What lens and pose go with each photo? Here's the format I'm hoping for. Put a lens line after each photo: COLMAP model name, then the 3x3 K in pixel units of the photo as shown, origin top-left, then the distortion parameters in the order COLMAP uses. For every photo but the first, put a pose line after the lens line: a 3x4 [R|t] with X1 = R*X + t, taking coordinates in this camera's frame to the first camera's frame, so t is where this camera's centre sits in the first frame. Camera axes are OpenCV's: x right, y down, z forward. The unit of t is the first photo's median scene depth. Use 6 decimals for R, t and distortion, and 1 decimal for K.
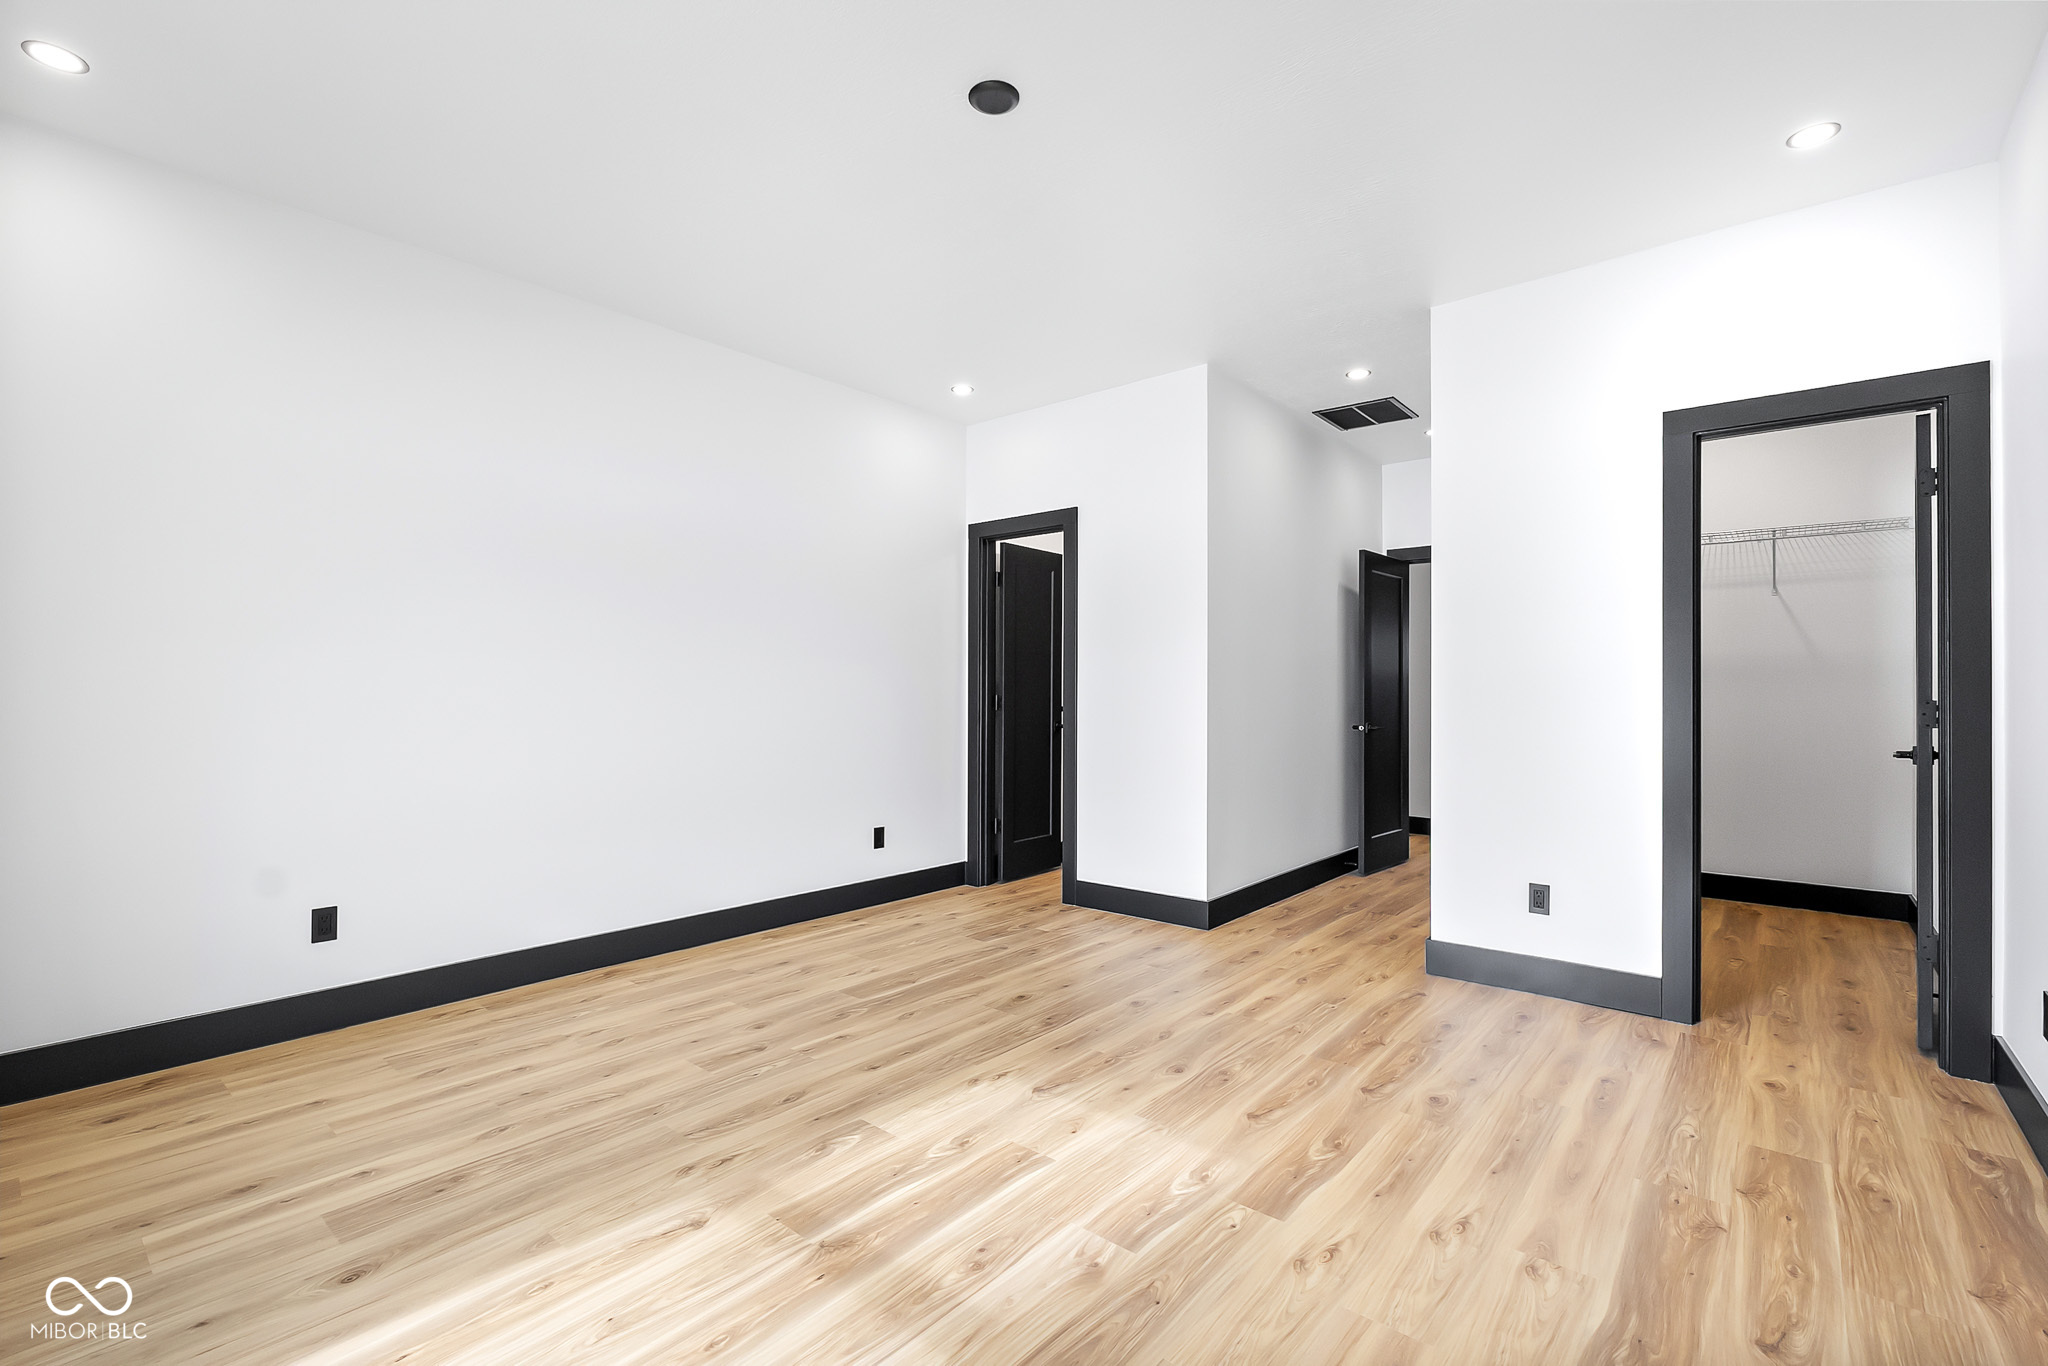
lens RADIAL K [[898.8, 0, 1020.7], [0, 898.8, 687.8], [0, 0, 1]] dist [-0.001500, -0.000312]
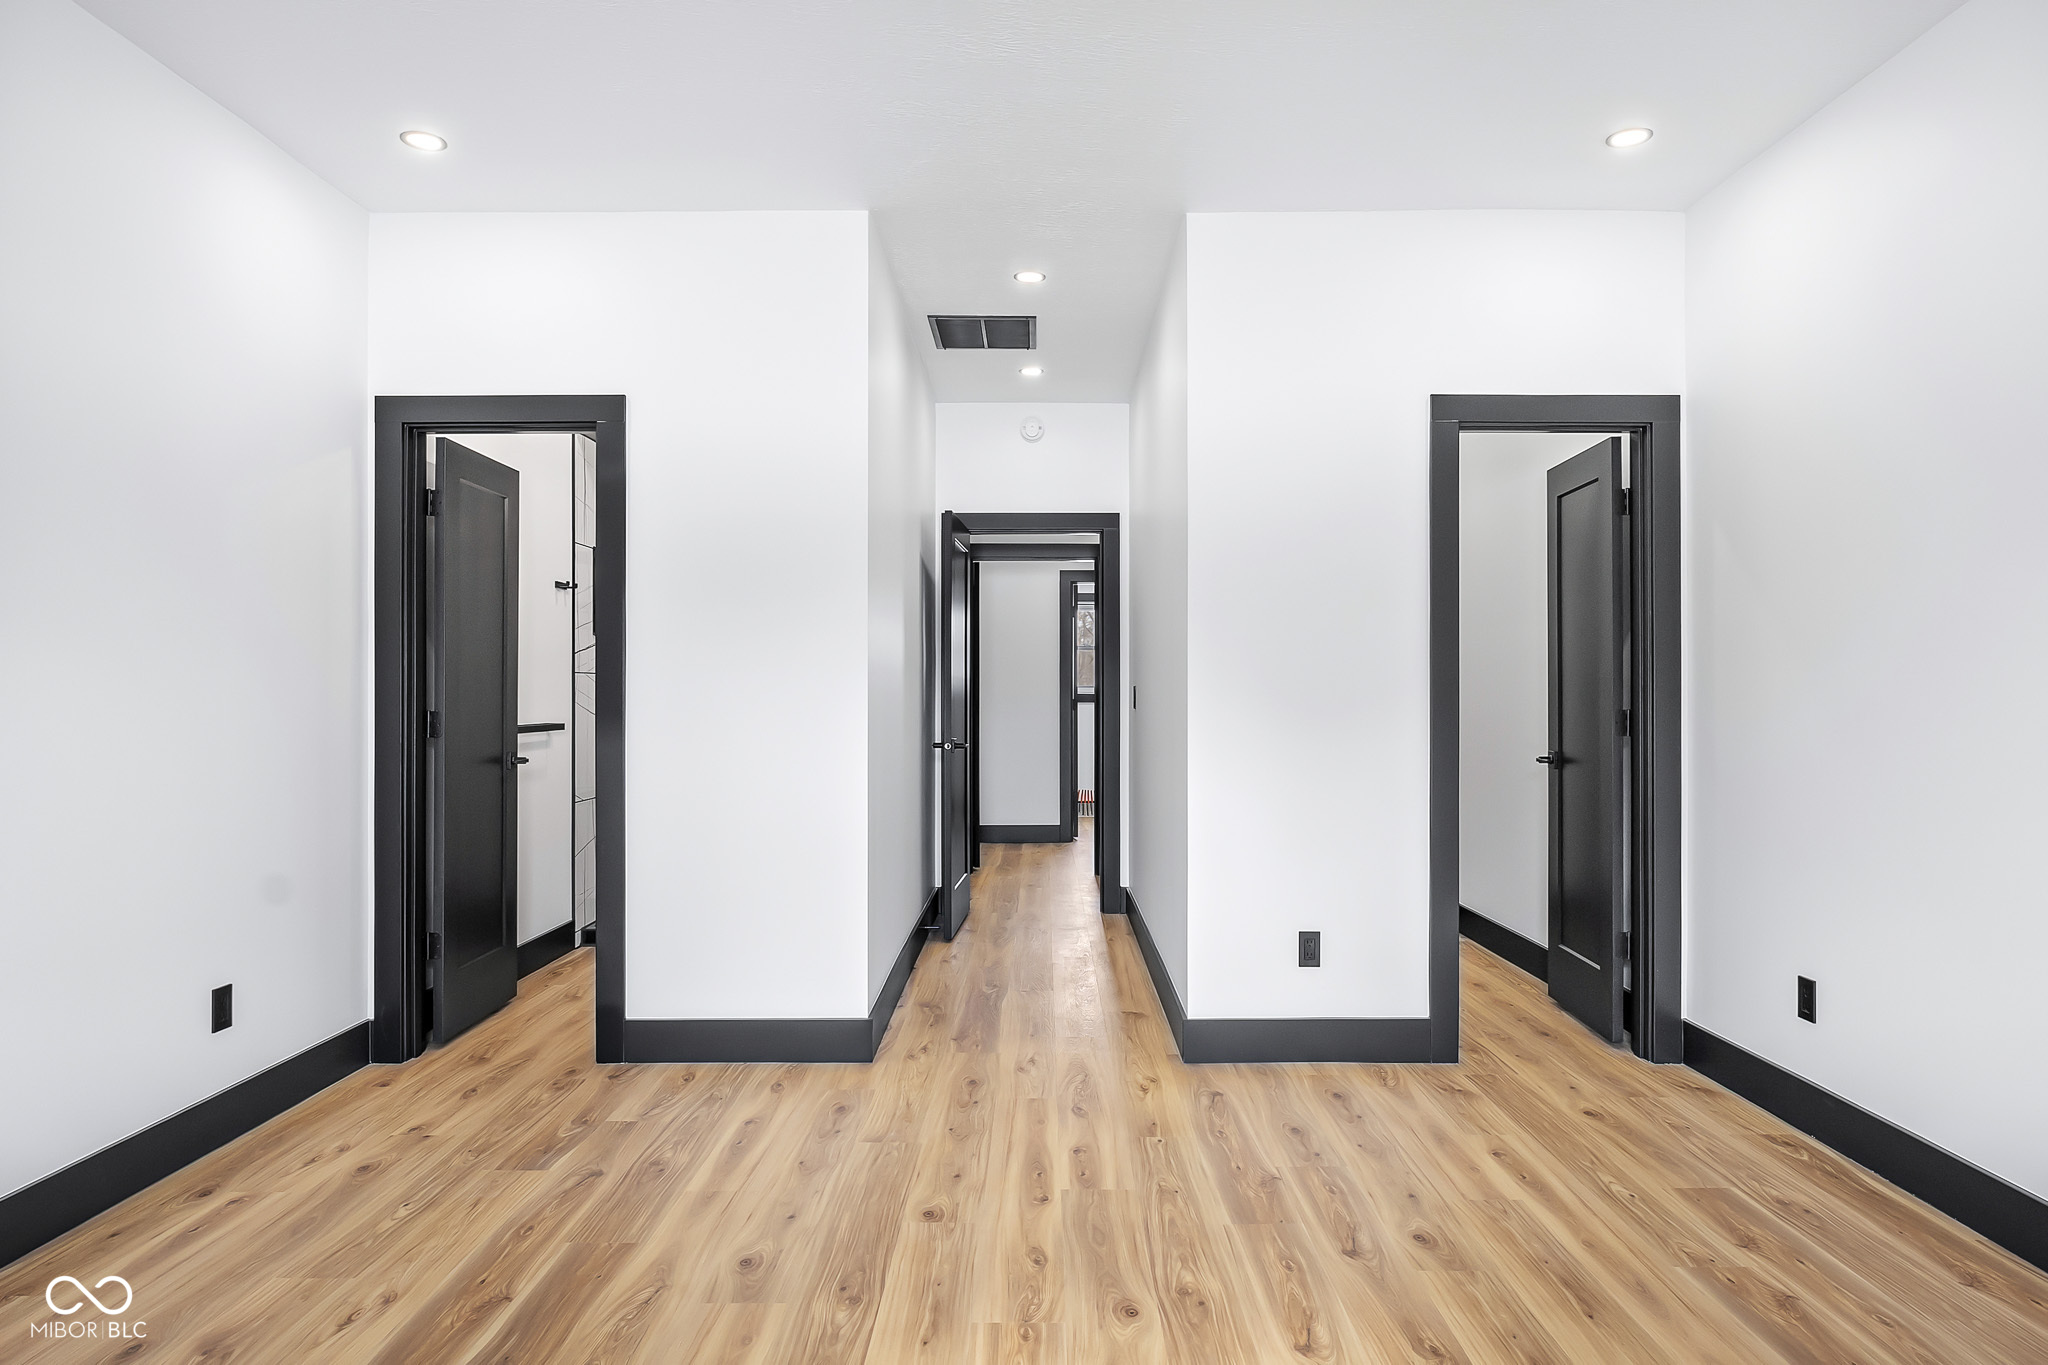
lens RADIAL K [[1159.4, 0, 1034.8], [0, 1159.4, 688.4], [0, 0, 1]] dist [-0.004841, -0.001522]
pose [[0.766092, -0.003818, 0.642720, -0.362513], [0.000619, 0.999986, 0.005202, -0.017293], [-0.642731, -0.003588, 0.766084, 0.380008]]
